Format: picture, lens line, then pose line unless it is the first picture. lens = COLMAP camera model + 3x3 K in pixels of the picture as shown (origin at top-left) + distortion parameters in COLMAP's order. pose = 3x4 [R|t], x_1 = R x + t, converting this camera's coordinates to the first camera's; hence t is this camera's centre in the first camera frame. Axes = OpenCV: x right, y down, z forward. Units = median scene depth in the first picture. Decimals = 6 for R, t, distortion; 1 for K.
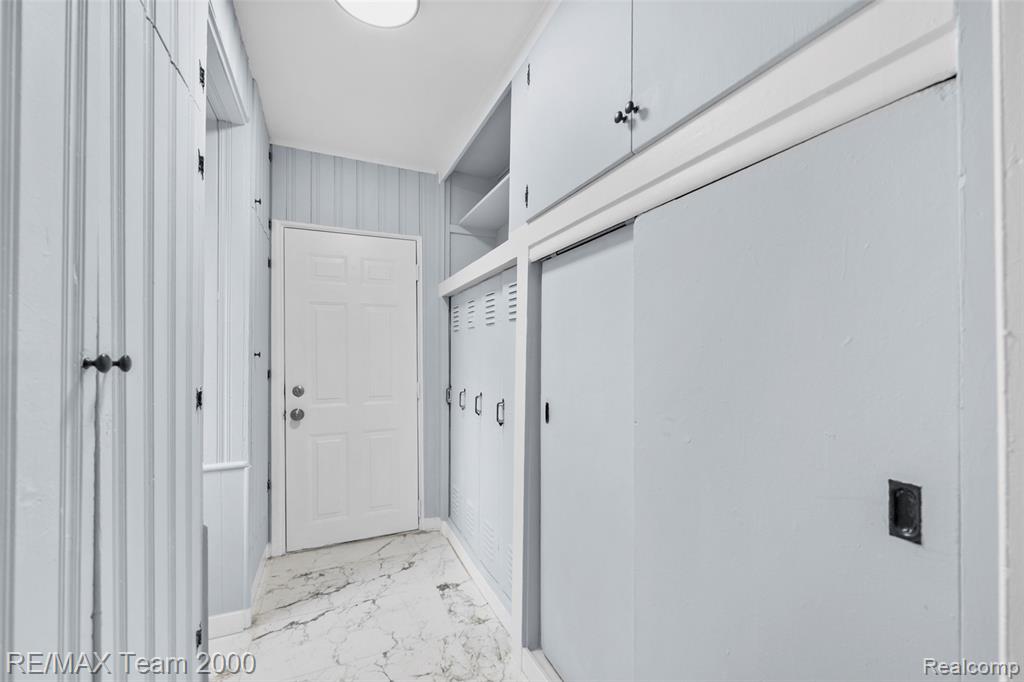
lens RADIAL K [[410.3, 0, 516.4], [0, 410.3, 354.2], [0, 0, 1]] dist [-0.003818, 0.000291]
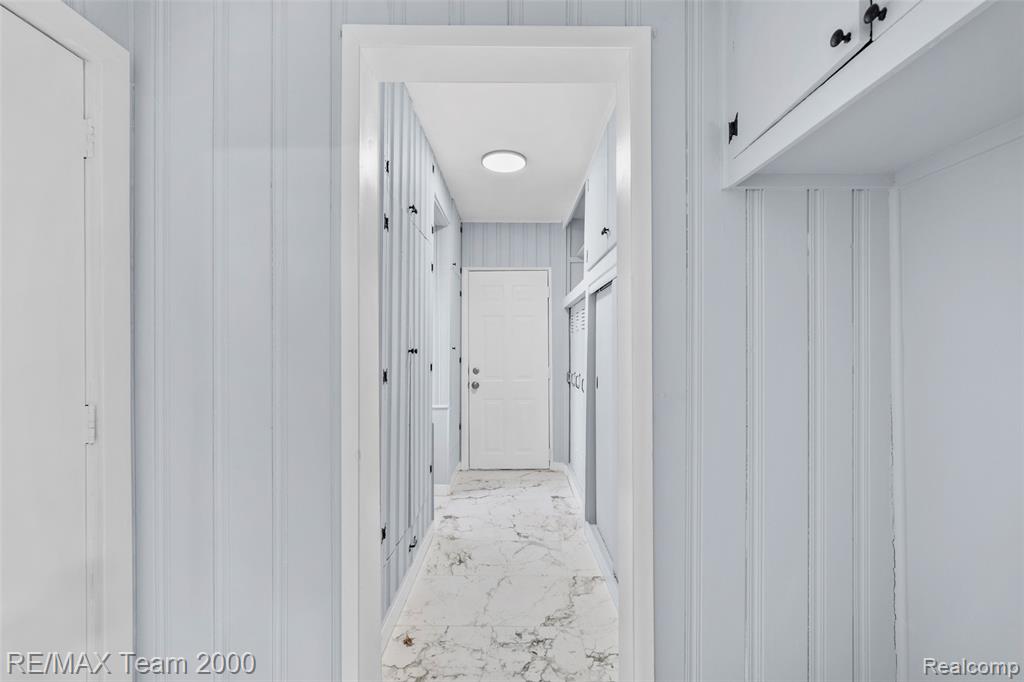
lens RADIAL K [[410.3, 0, 512.5], [0, 410.3, 346.0], [0, 0, 1]] dist [-0.003818, 0.000291]
pose [[0.908452, -0.001190, -0.417987, 0.290146], [-0.001425, 0.999981, -0.005944, 0.000874], [0.417986, 0.005996, 0.908434, -0.433851]]
